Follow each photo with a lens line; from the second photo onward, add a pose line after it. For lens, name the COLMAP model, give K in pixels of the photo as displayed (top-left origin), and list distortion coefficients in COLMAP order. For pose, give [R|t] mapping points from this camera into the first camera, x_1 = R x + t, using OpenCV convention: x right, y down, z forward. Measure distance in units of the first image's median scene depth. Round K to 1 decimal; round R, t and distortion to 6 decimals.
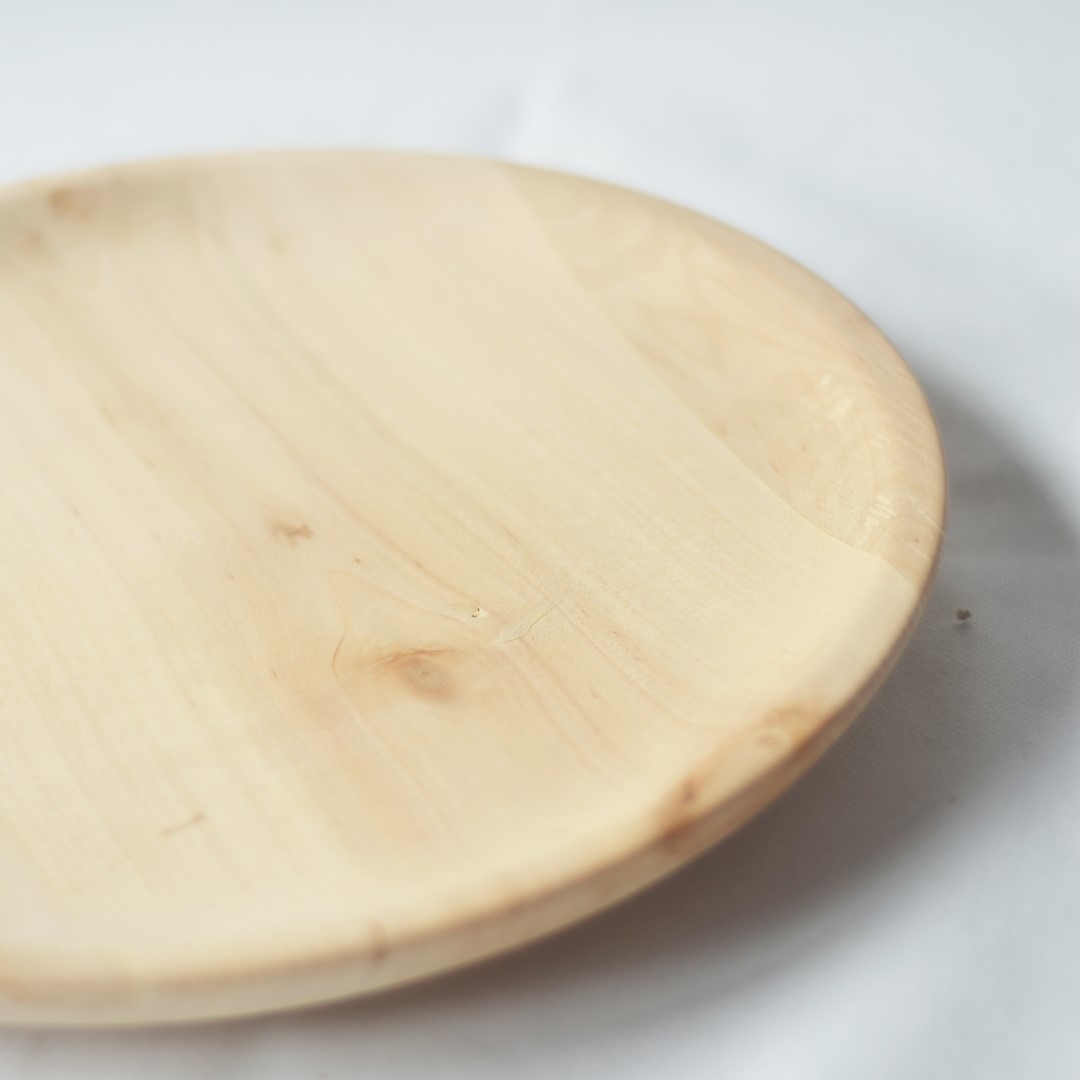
lens RADIAL K [[3896.0, 0, 540.4], [0, 3896.0, 508.5], [0, 0, 1]] dist [-0.054582, 0.001096]
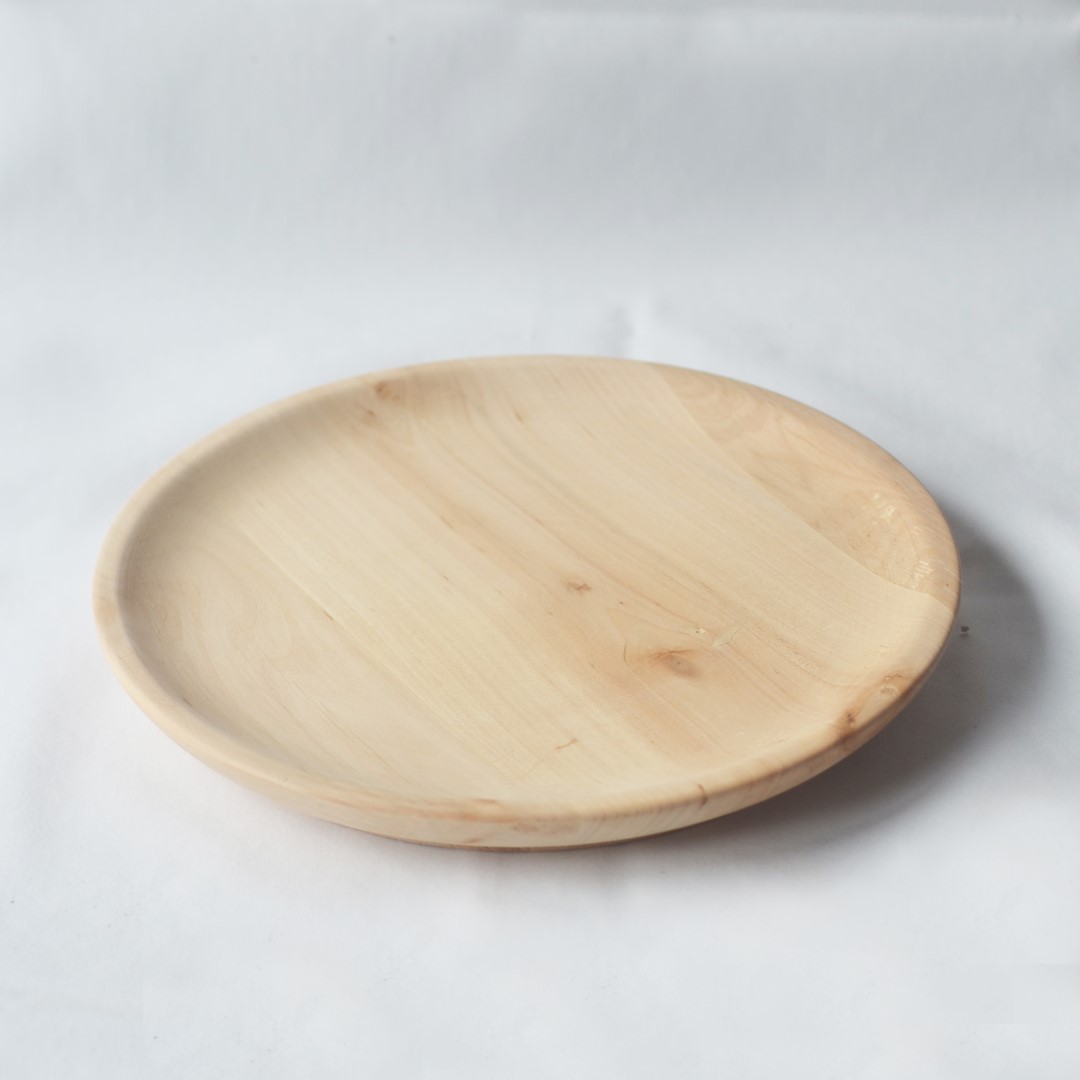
lens RADIAL K [[4659.8, 0, 540.0], [0, 4659.8, 540.0], [0, 0, 1]] dist [0.015525, -2.693655]
pose [[0.993328, -0.012783, 0.114613, -0.326824], [0.015366, 0.999647, -0.021683, 0.030347], [-0.114295, 0.023300, 0.993174, -1.081480]]
